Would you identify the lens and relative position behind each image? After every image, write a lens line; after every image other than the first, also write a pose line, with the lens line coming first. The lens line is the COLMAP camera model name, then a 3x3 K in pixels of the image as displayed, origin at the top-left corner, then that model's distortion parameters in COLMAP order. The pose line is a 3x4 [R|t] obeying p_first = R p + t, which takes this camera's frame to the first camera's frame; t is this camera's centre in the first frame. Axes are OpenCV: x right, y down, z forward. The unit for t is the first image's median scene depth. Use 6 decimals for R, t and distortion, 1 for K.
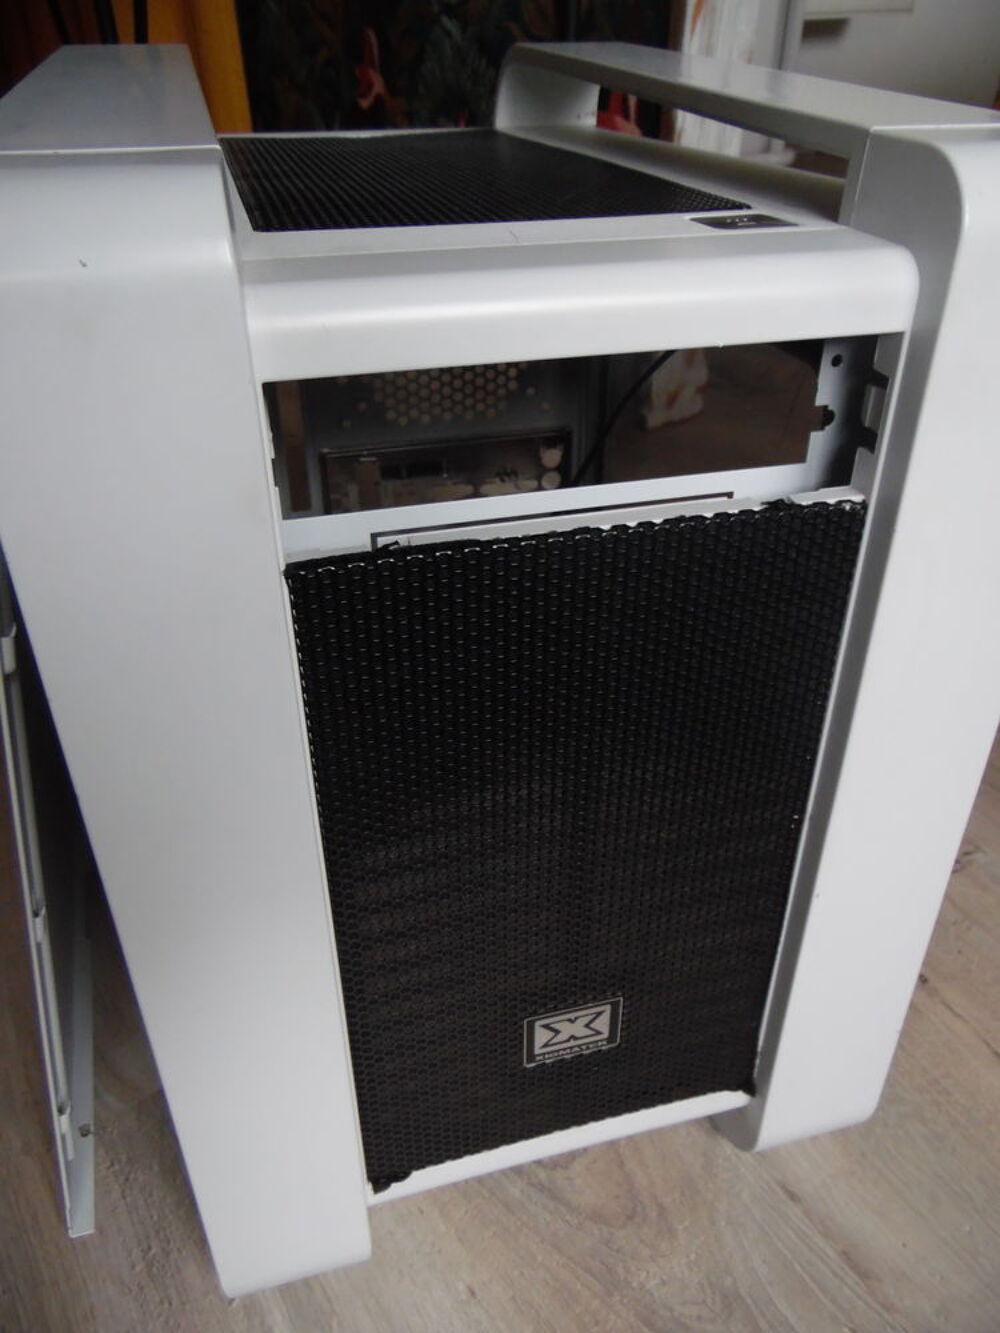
lens RADIAL K [[991.5, 0, 499.1], [0, 991.5, 661.9], [0, 0, 1]] dist [0.004646, 0.013837]
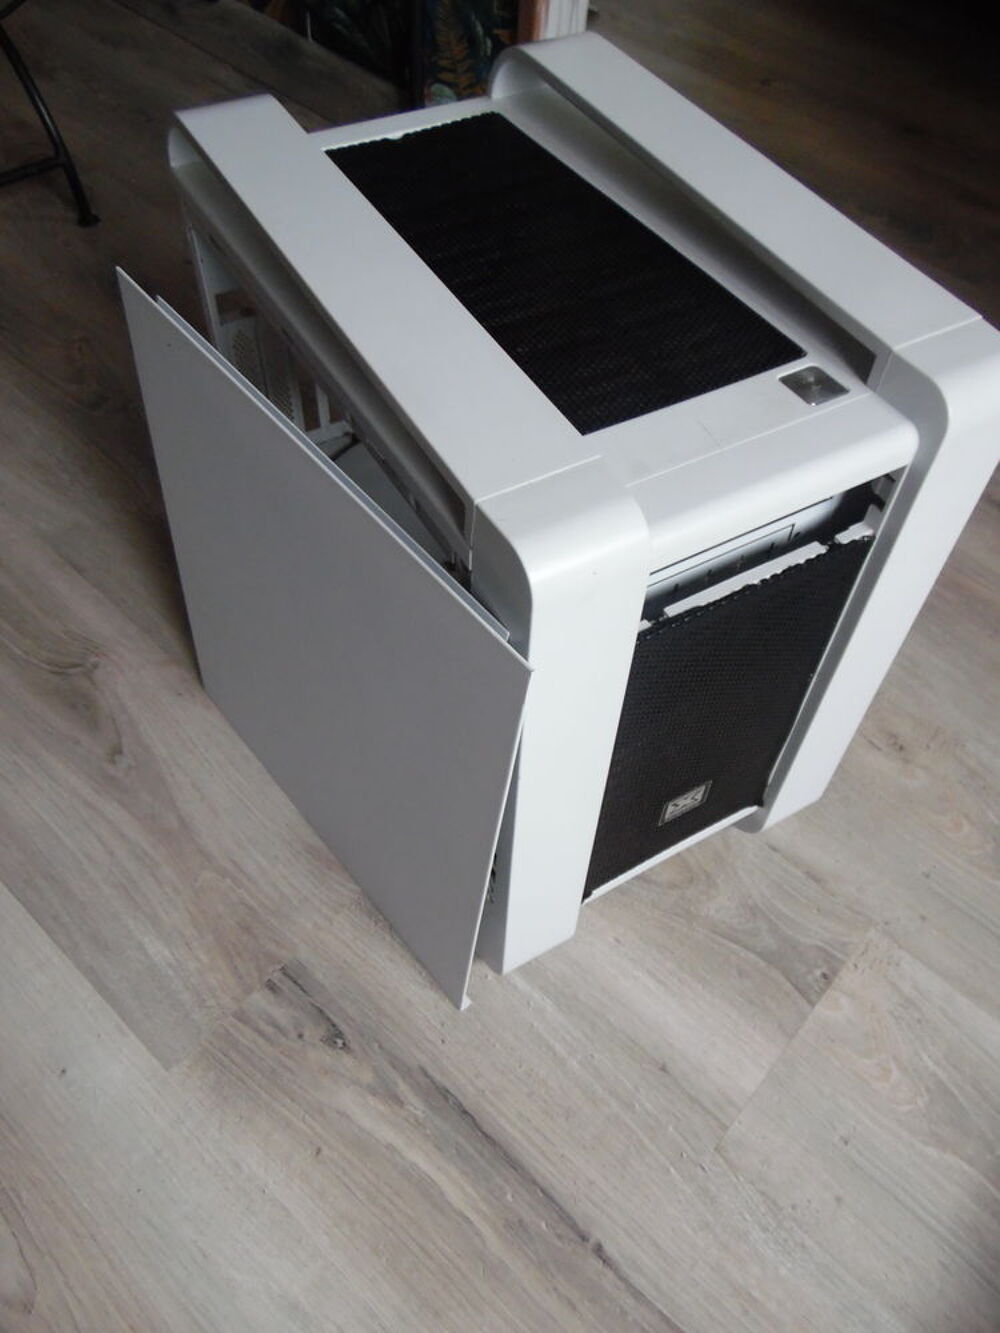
lens RADIAL K [[991.5, 0, 502.0], [0, 991.5, 673.3], [0, 0, 1]] dist [0.004646, 0.013837]
pose [[0.965962, -0.182859, 0.182976, -0.445167], [0.112948, 0.934484, 0.337613, -0.404097], [-0.232723, -0.305454, 0.923330, -0.405086]]
